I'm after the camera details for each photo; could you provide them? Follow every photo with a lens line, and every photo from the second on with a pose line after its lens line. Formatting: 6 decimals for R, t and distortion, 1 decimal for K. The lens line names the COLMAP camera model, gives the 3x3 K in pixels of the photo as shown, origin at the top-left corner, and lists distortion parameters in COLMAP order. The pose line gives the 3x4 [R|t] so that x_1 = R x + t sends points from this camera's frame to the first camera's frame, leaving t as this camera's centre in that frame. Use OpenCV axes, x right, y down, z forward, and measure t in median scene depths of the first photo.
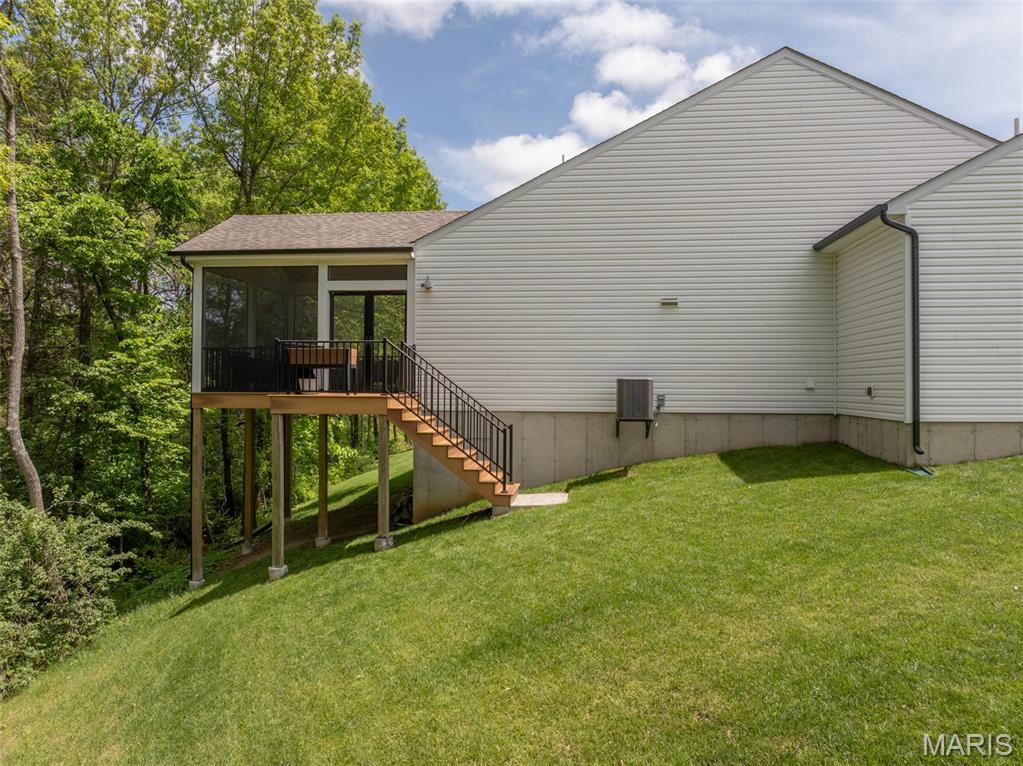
lens RADIAL K [[736.2, 0, 511.5], [0, 736.2, 383.0], [0, 0, 1]] dist [-0.019743, -0.001442]
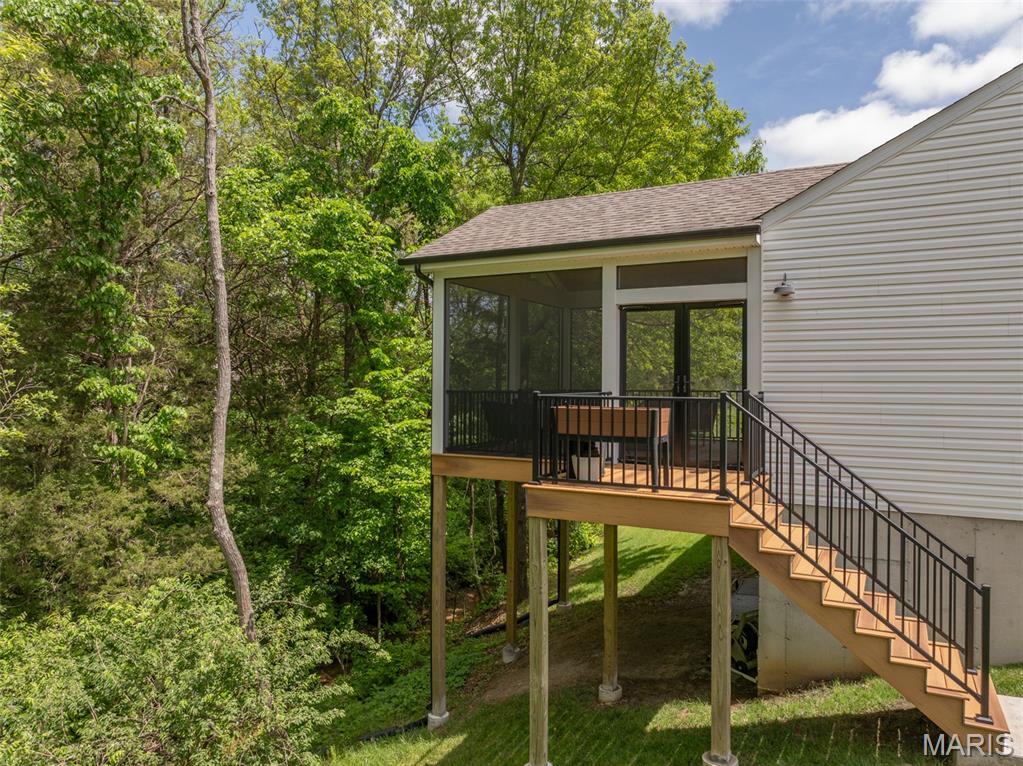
lens RADIAL K [[713.7, 0, 511.5], [0, 713.7, 383.0], [0, 0, 1]] dist [-0.053989, -0.001253]
pose [[0.927560, -0.001647, -0.373671, -0.087185], [0.003632, 0.999983, 0.004607, -0.051186], [0.373657, -0.005631, 0.927550, 0.328353]]
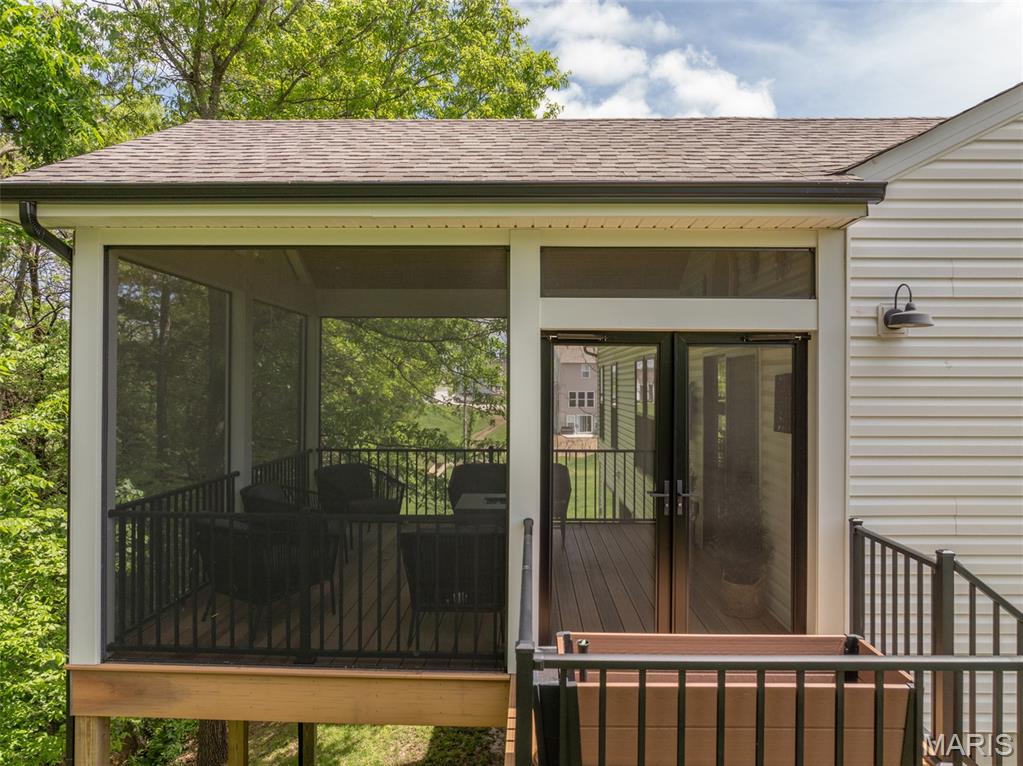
lens RADIAL K [[705.8, 0, 511.5], [0, 705.8, 383.0], [0, 0, 1]] dist [-0.008109, -0.006534]
pose [[0.995190, 0.000038, 0.097963, -0.246579], [-0.000704, 0.999977, 0.006761, -0.089625], [-0.097960, -0.006797, 0.995167, 0.605897]]
